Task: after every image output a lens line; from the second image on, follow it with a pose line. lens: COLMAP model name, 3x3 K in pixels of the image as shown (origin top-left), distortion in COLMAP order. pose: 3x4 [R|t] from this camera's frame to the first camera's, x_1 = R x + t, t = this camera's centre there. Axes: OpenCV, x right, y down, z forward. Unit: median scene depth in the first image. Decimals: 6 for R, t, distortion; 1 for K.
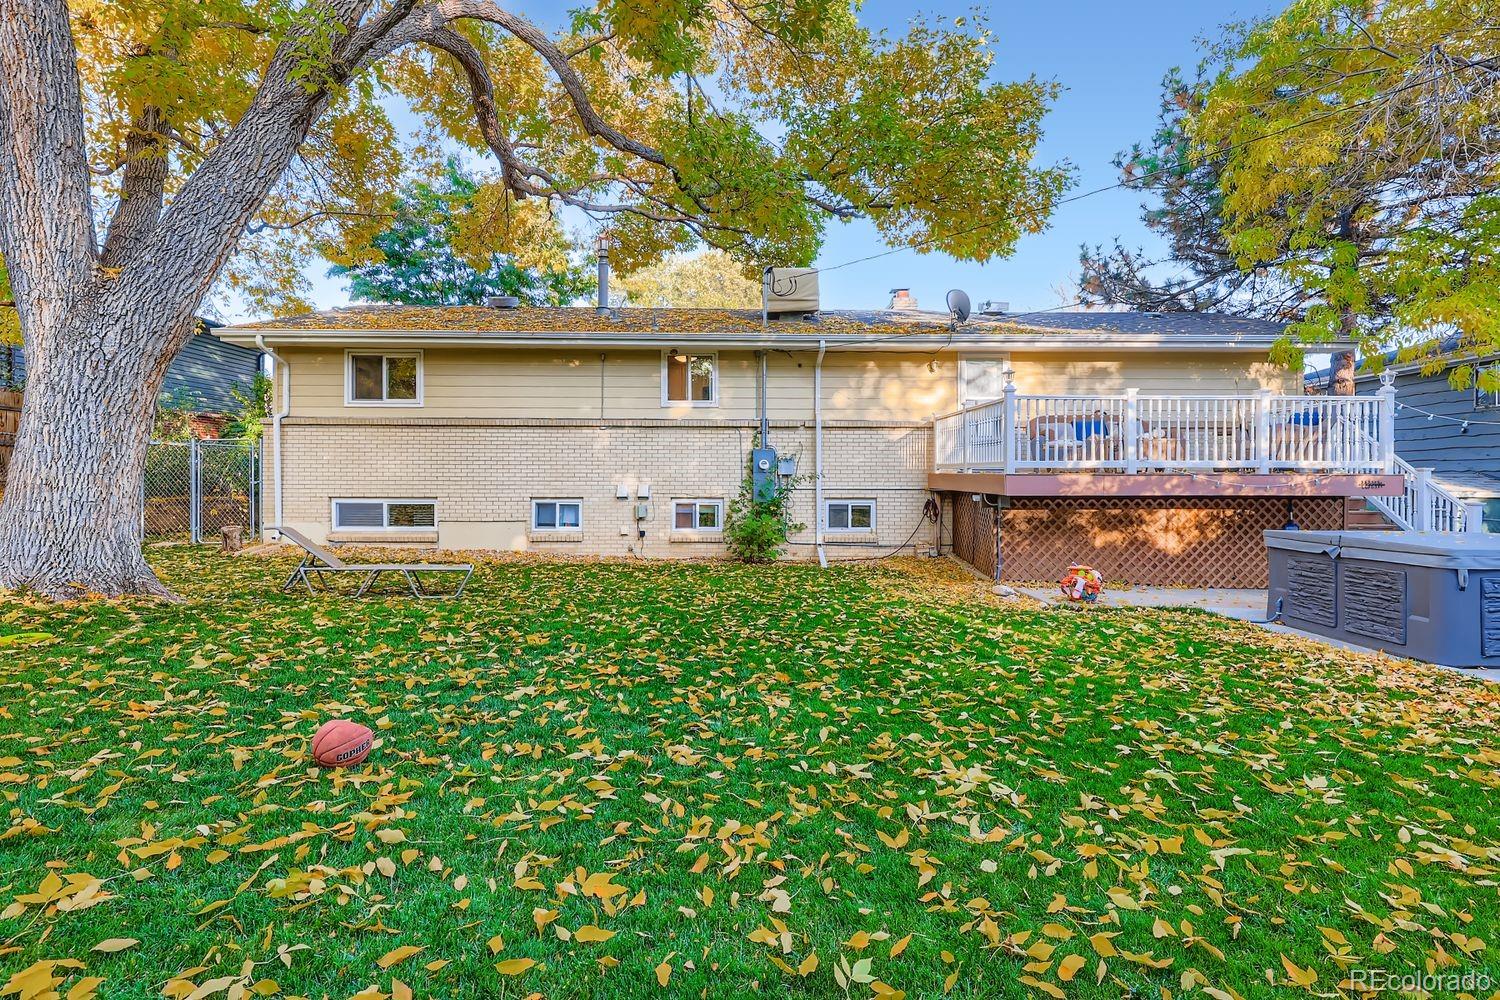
lens RADIAL K [[692.4, 0, 750.3], [0, 692.4, 485.6], [0, 0, 1]] dist [0.025604, -0.001353]
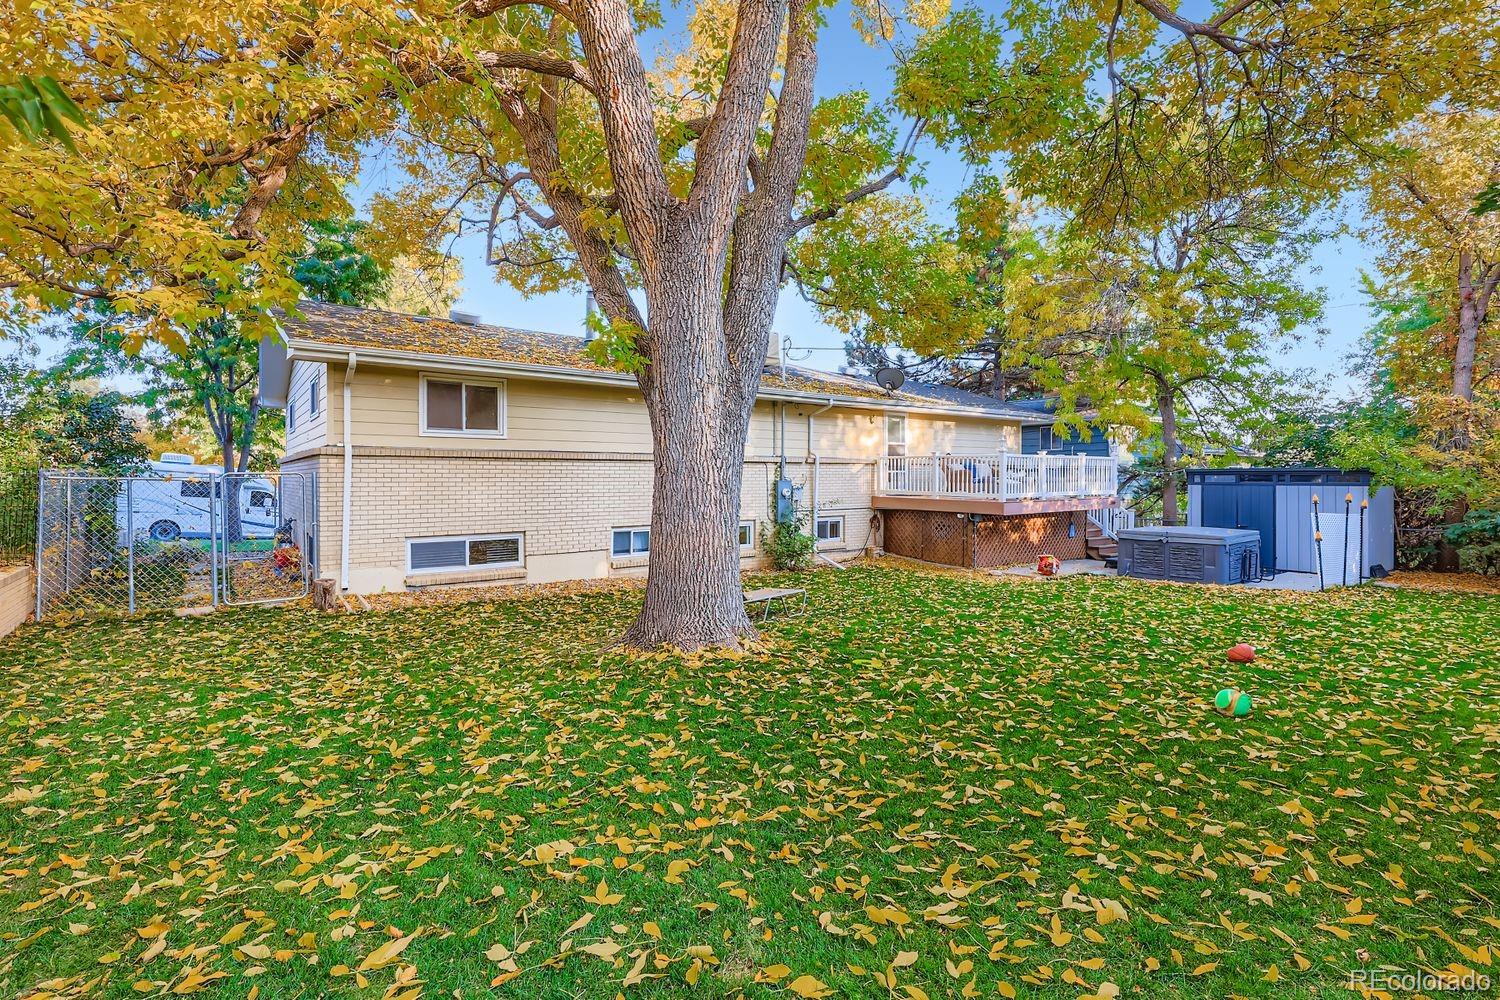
lens RADIAL K [[692.4, 0, 747.7], [0, 692.4, 491.5], [0, 0, 1]] dist [0.025604, -0.001353]
pose [[0.806482, -0.016413, 0.591031, -0.770690], [0.010510, 0.999855, 0.013425, -0.049009], [-0.591166, -0.004616, 0.806537, 0.025605]]
